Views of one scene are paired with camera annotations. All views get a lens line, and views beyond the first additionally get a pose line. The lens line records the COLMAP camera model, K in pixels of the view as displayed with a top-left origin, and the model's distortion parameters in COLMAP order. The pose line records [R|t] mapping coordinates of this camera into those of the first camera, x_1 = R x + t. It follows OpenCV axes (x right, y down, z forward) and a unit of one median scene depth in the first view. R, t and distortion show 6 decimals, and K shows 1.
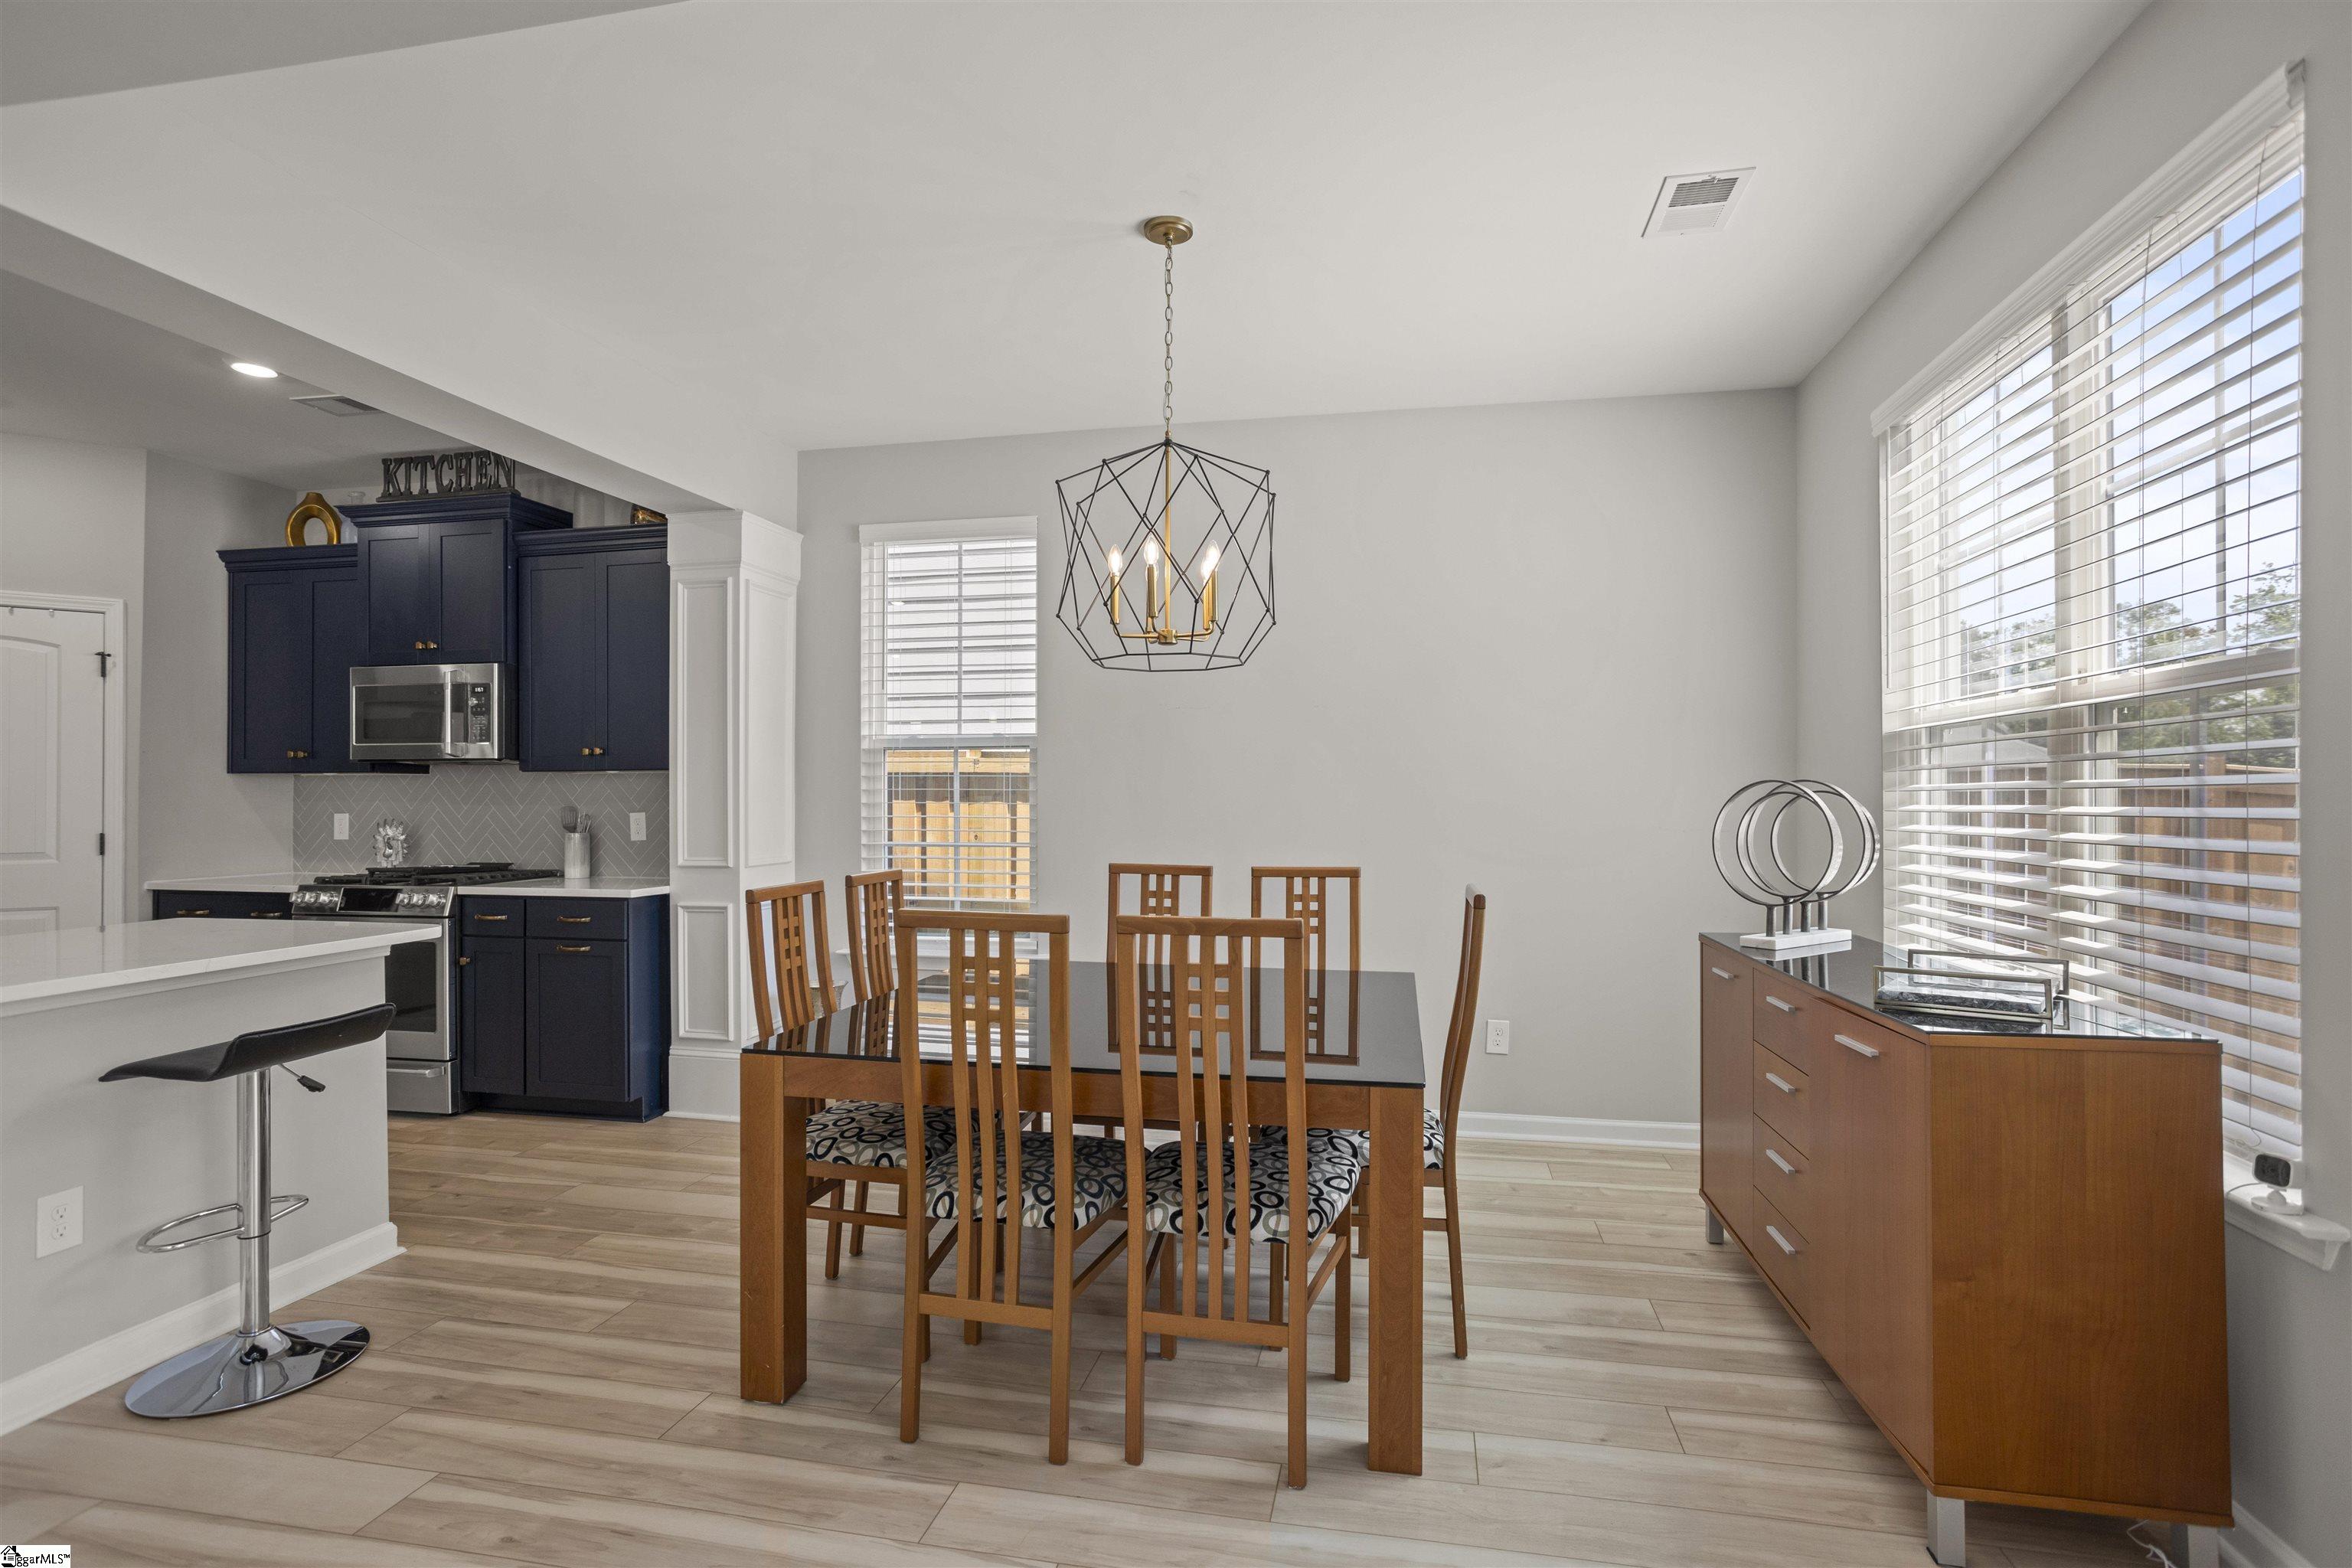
lens RADIAL K [[1139.3, 0, 1180.4], [0, 1139.3, 791.5], [0, 0, 1]] dist [-0.044237, 0.027486]
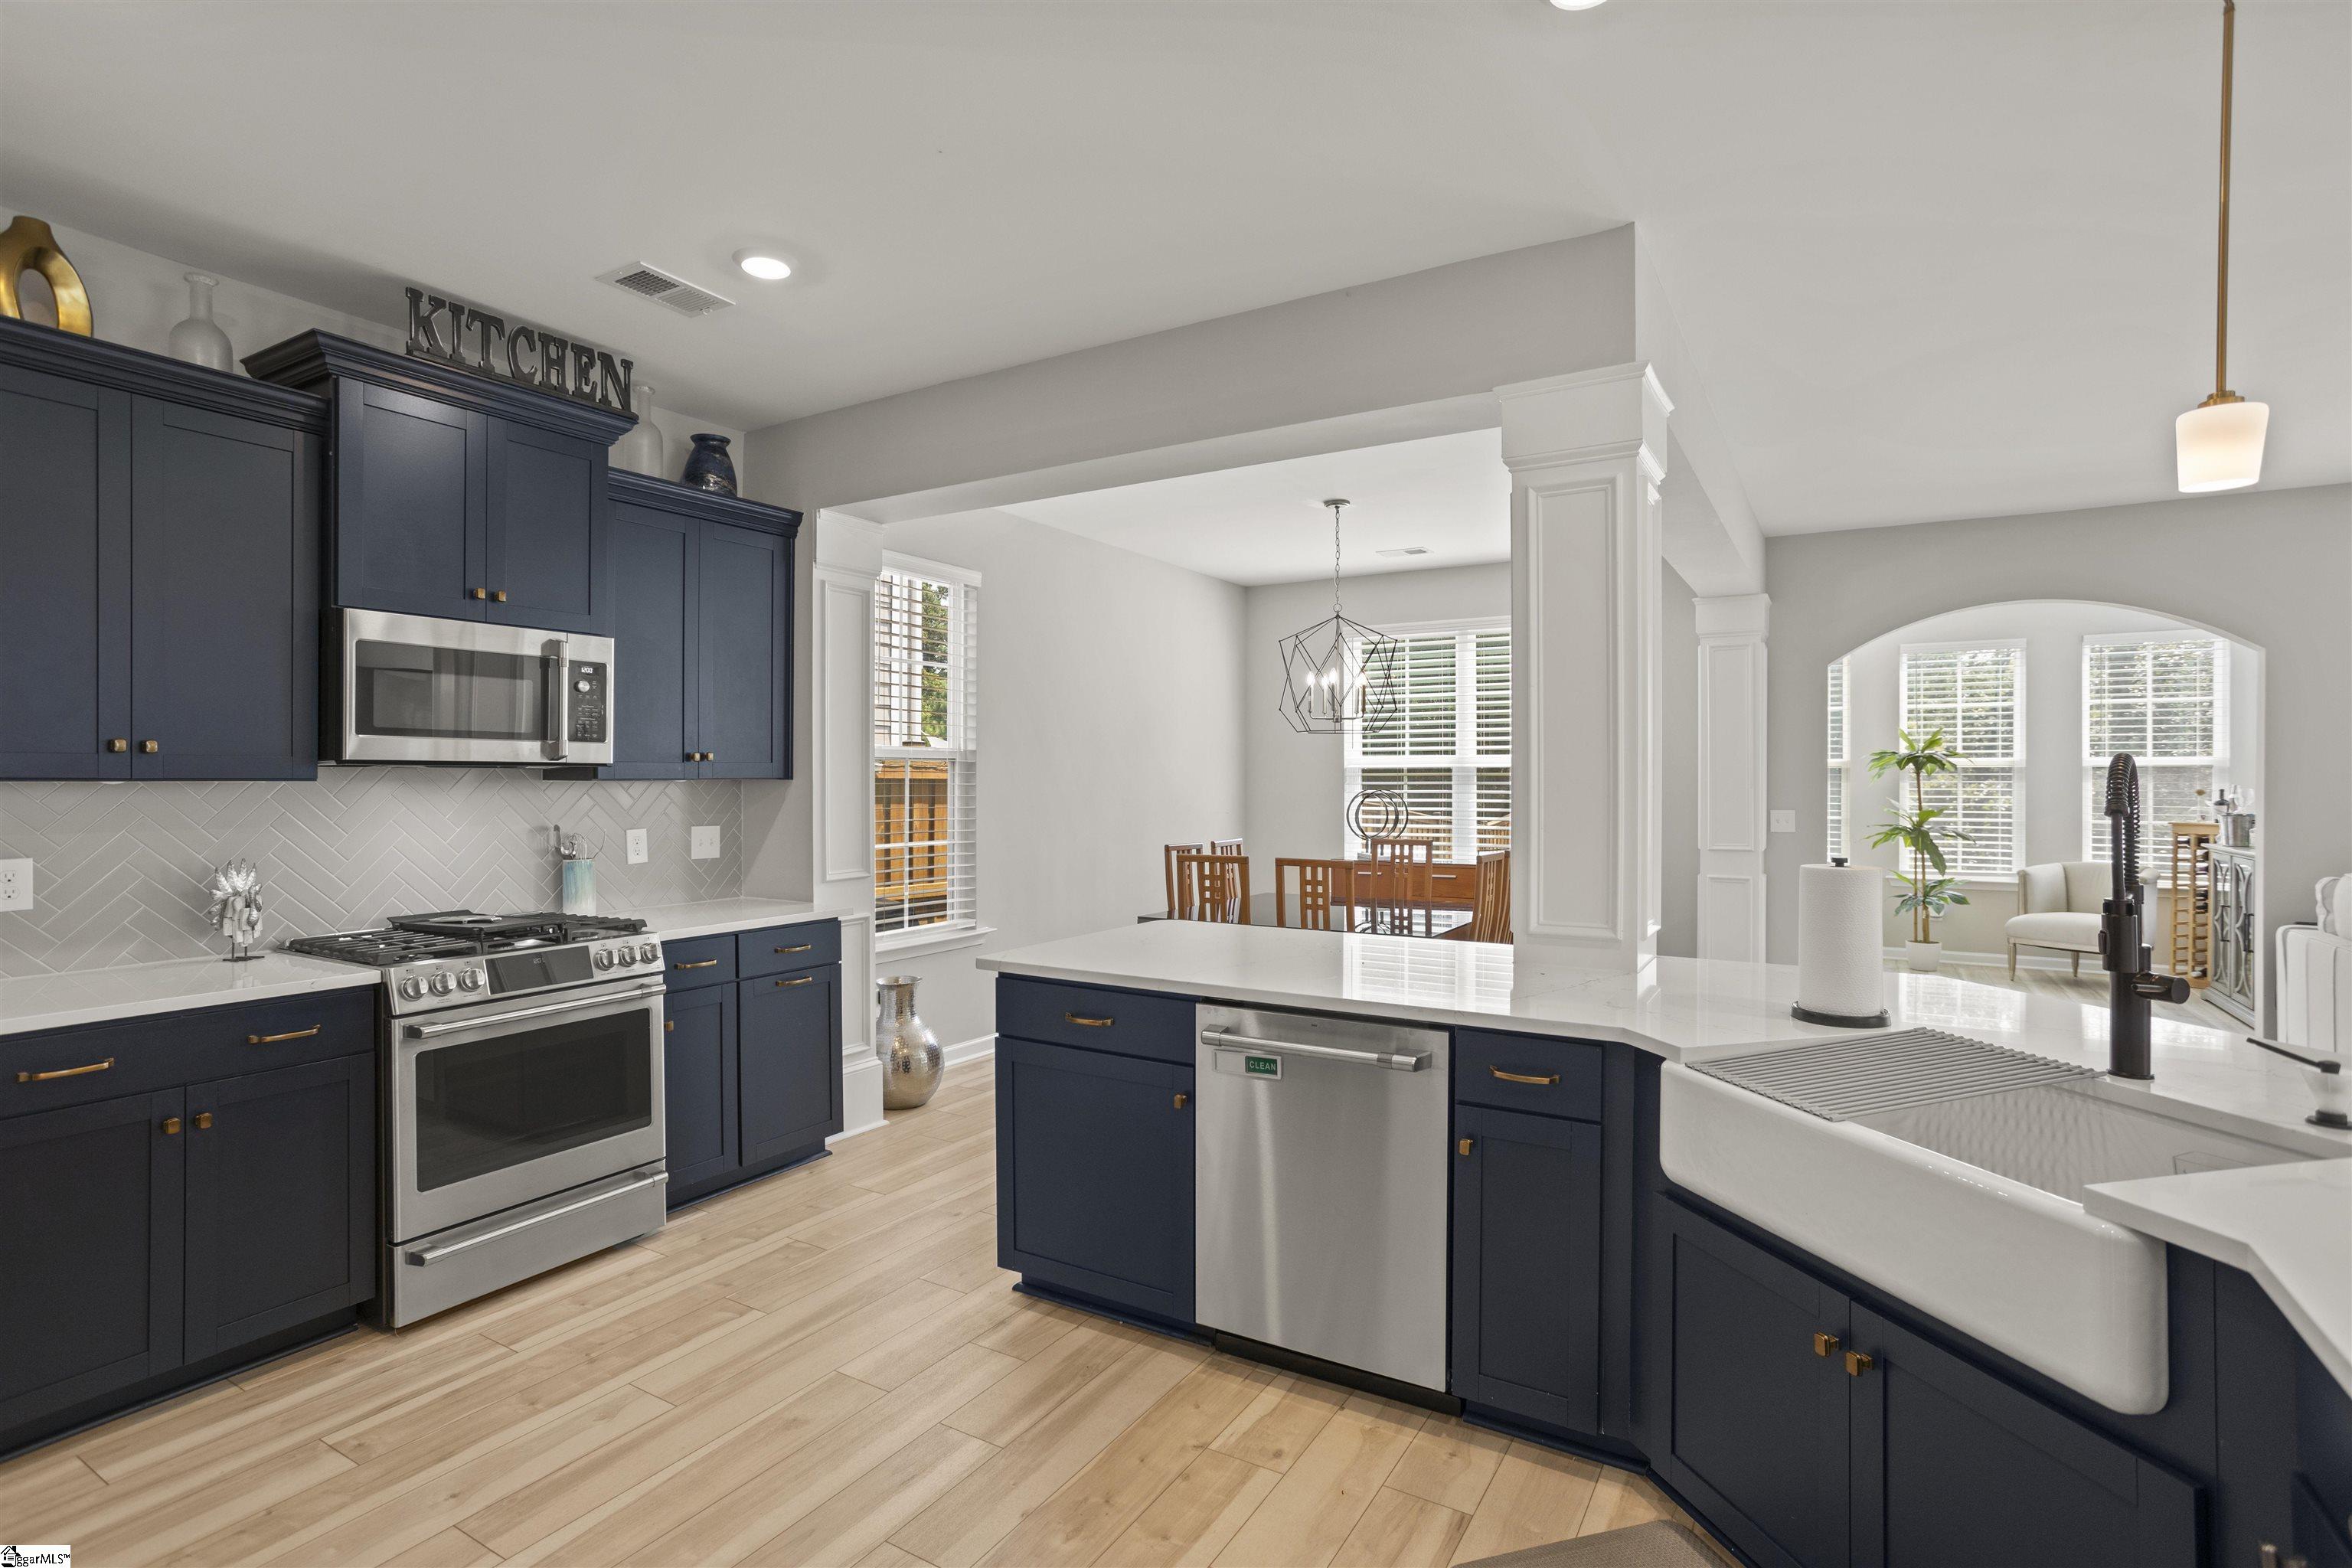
lens RADIAL K [[1139.3, 0, 1177.1], [0, 1139.3, 779.6], [0, 0, 1]] dist [-0.044237, 0.027486]
pose [[0.325778, 0.000243, 0.945446, -1.225864], [-0.004741, 0.999988, 0.001376, -0.022217], [-0.945435, -0.004930, 0.325775, 0.400104]]
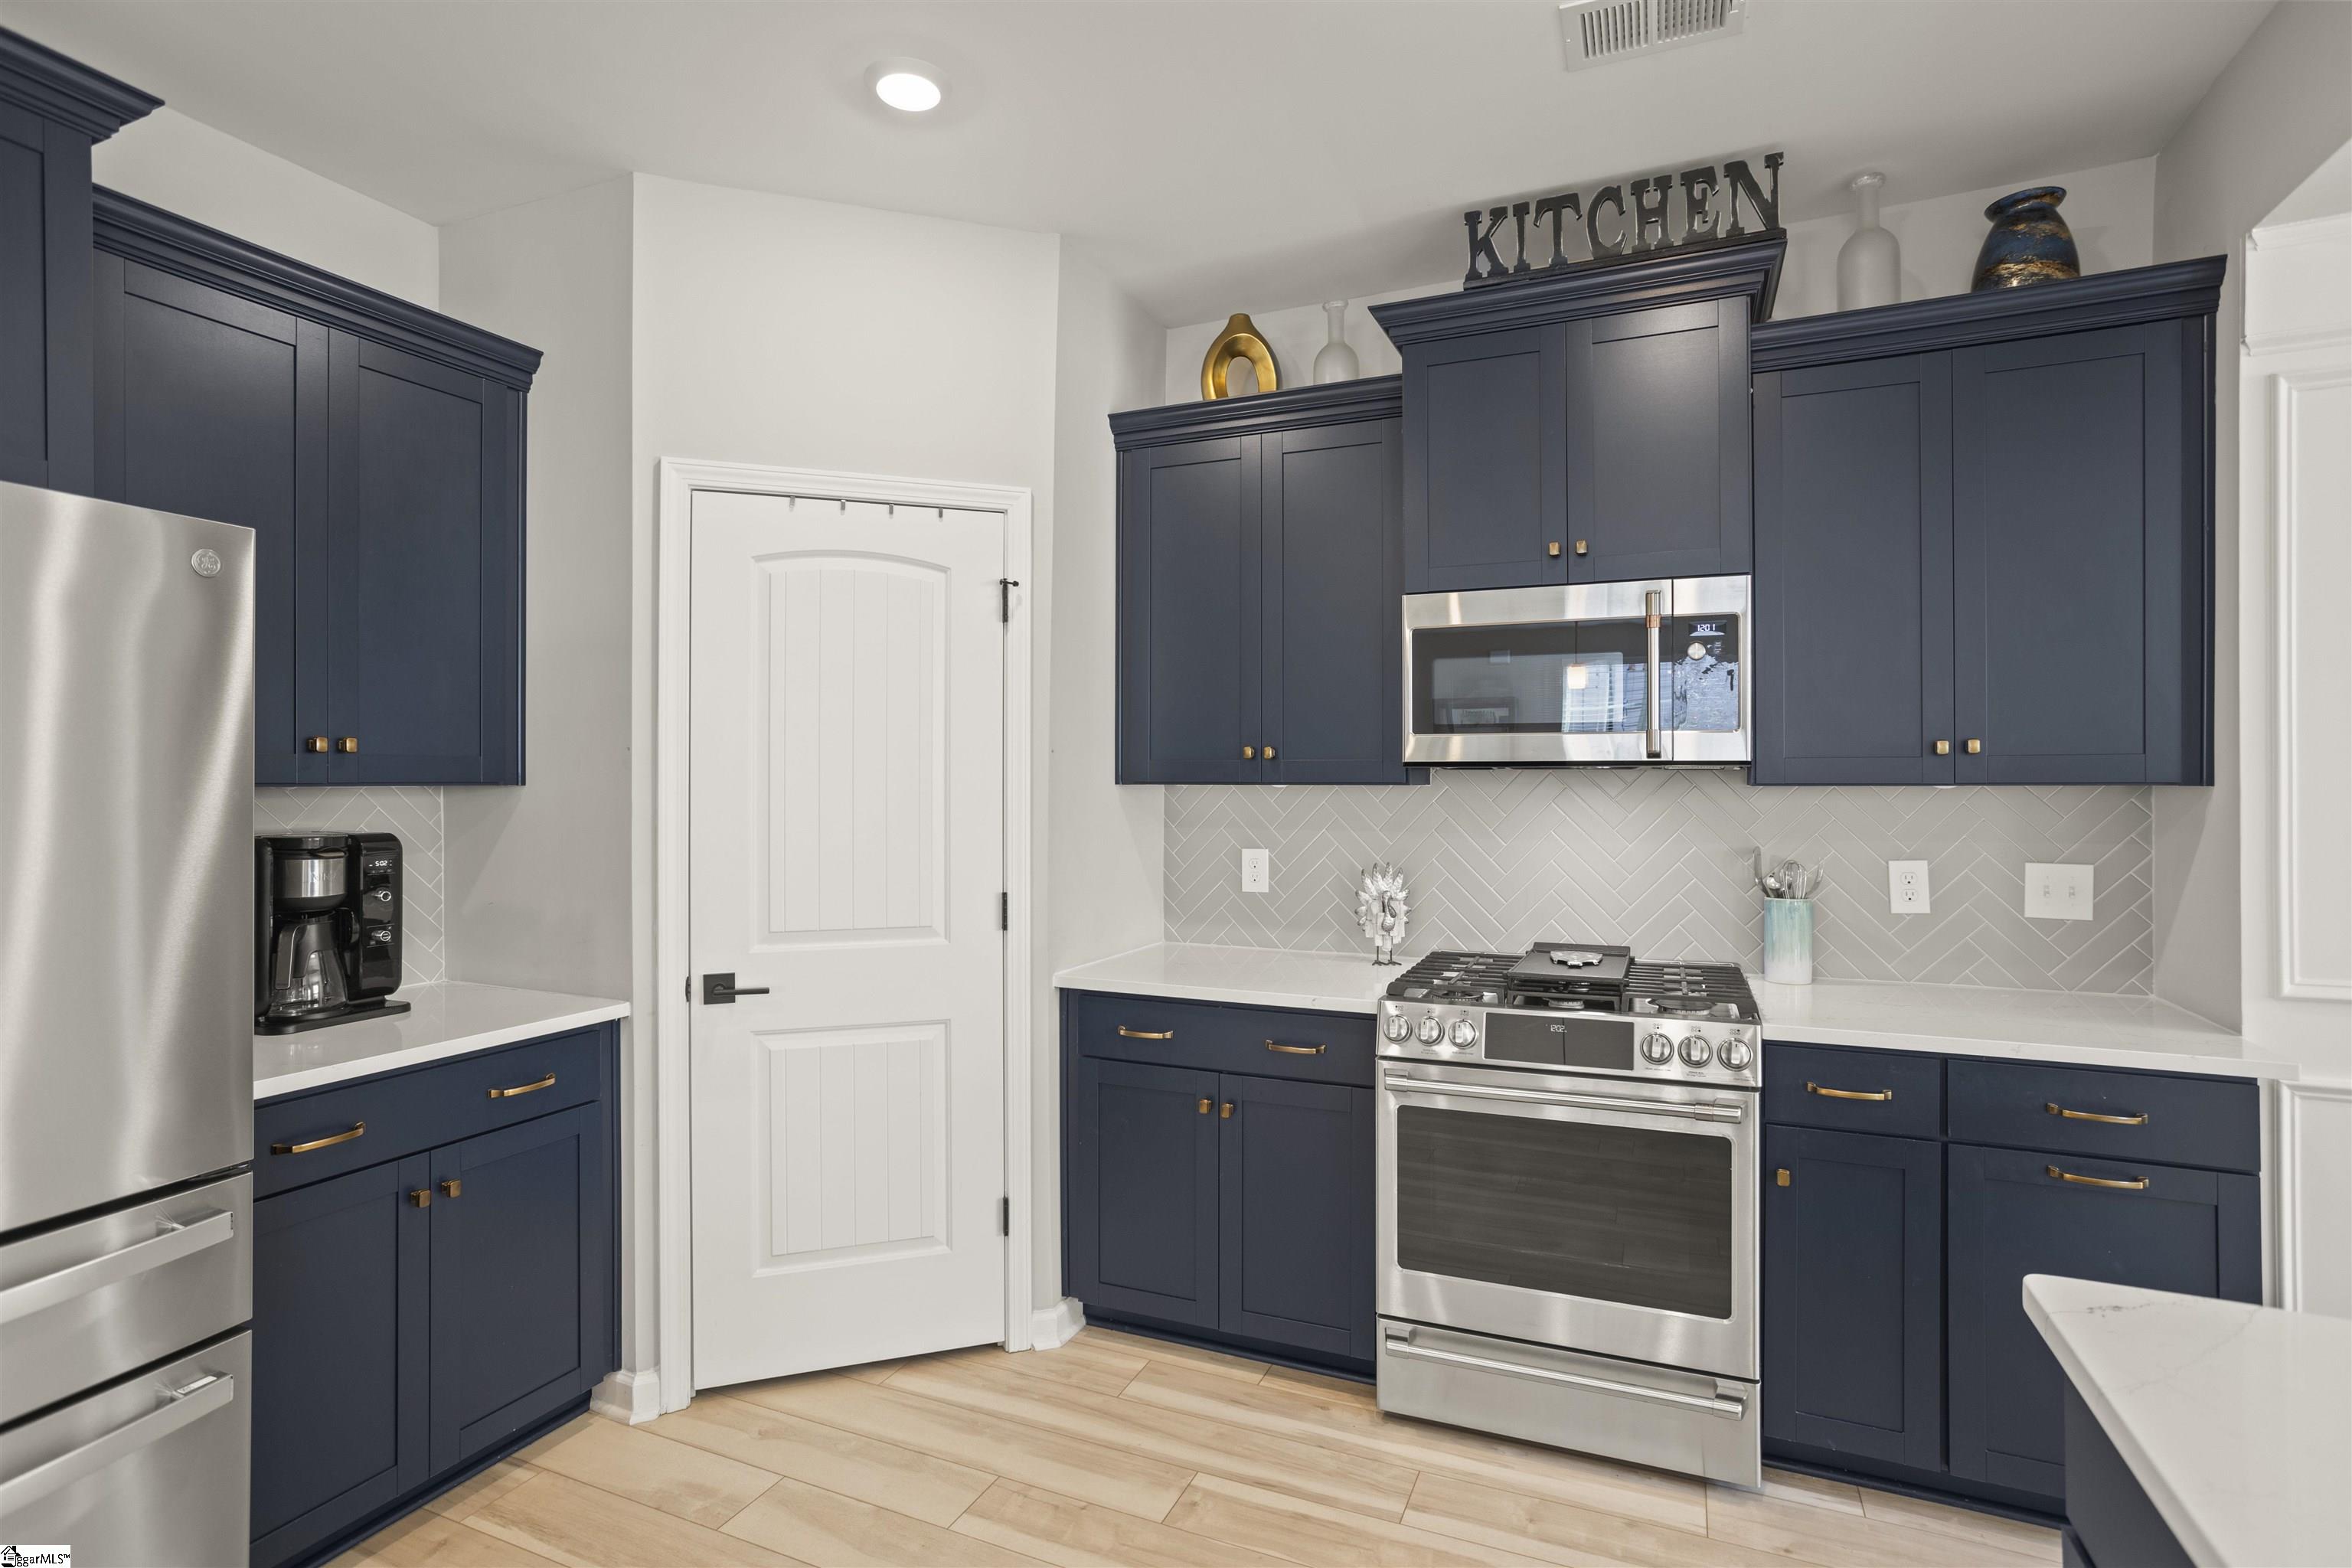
lens RADIAL K [[1139.3, 0, 1179.0], [0, 1139.3, 780.9], [0, 0, 1]] dist [-0.044237, 0.027486]
pose [[0.978546, -0.000205, -0.206027, -0.770994], [0.001518, 0.999980, 0.006216, -0.024716], [0.206022, -0.006395, 0.978527, 0.453548]]
